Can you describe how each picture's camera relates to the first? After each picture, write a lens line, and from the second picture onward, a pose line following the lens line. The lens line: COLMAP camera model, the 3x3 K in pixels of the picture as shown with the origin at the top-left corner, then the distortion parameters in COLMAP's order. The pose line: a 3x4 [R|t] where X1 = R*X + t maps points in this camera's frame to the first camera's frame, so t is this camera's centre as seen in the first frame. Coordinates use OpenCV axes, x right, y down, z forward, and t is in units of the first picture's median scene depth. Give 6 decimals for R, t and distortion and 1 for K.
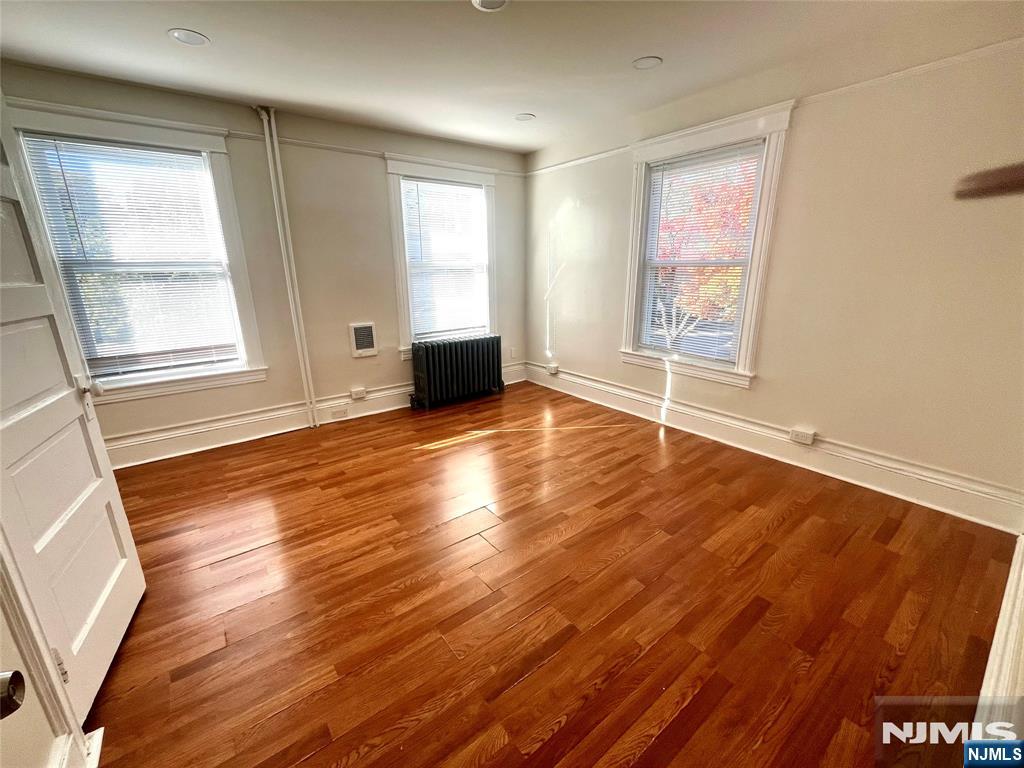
lens RADIAL K [[419.5, 0, 508.8], [0, 419.5, 387.5], [0, 0, 1]] dist [-0.002526, -0.000472]
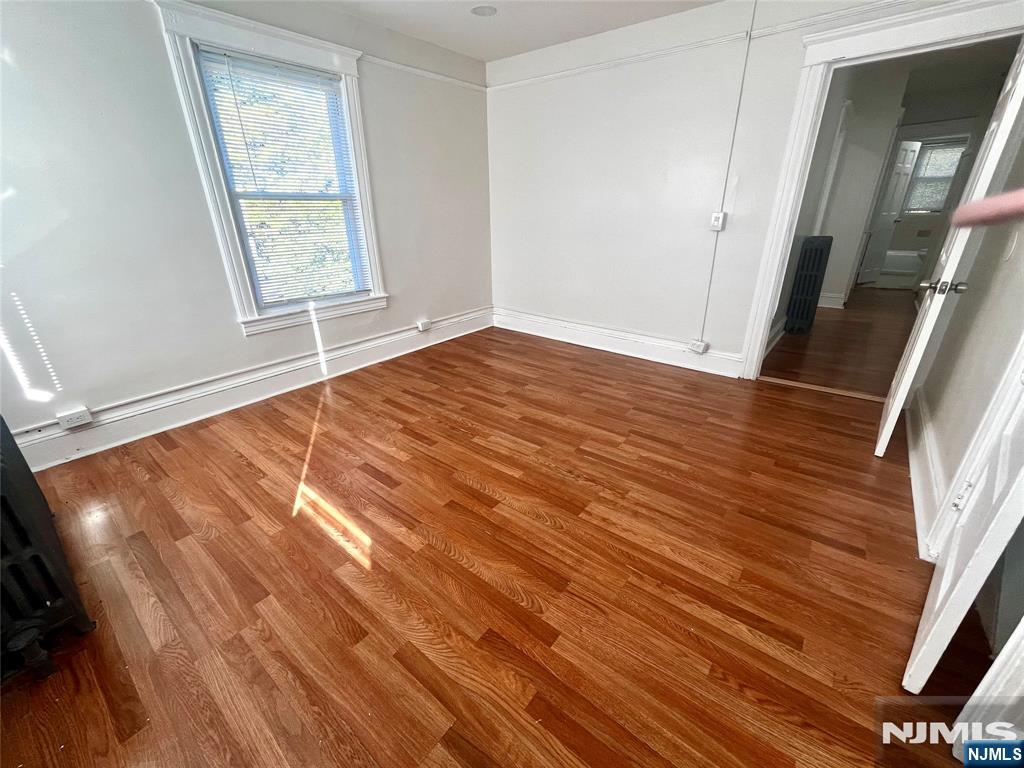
lens RADIAL K [[419.5, 0, 508.8], [0, 419.5, 387.5], [0, 0, 1]] dist [-0.002526, -0.000472]
pose [[-0.240668, -0.364985, 0.899369, -0.659163], [0.285727, 0.858903, 0.425023, -0.204415], [-0.927598, 0.359264, -0.102424, 0.853195]]
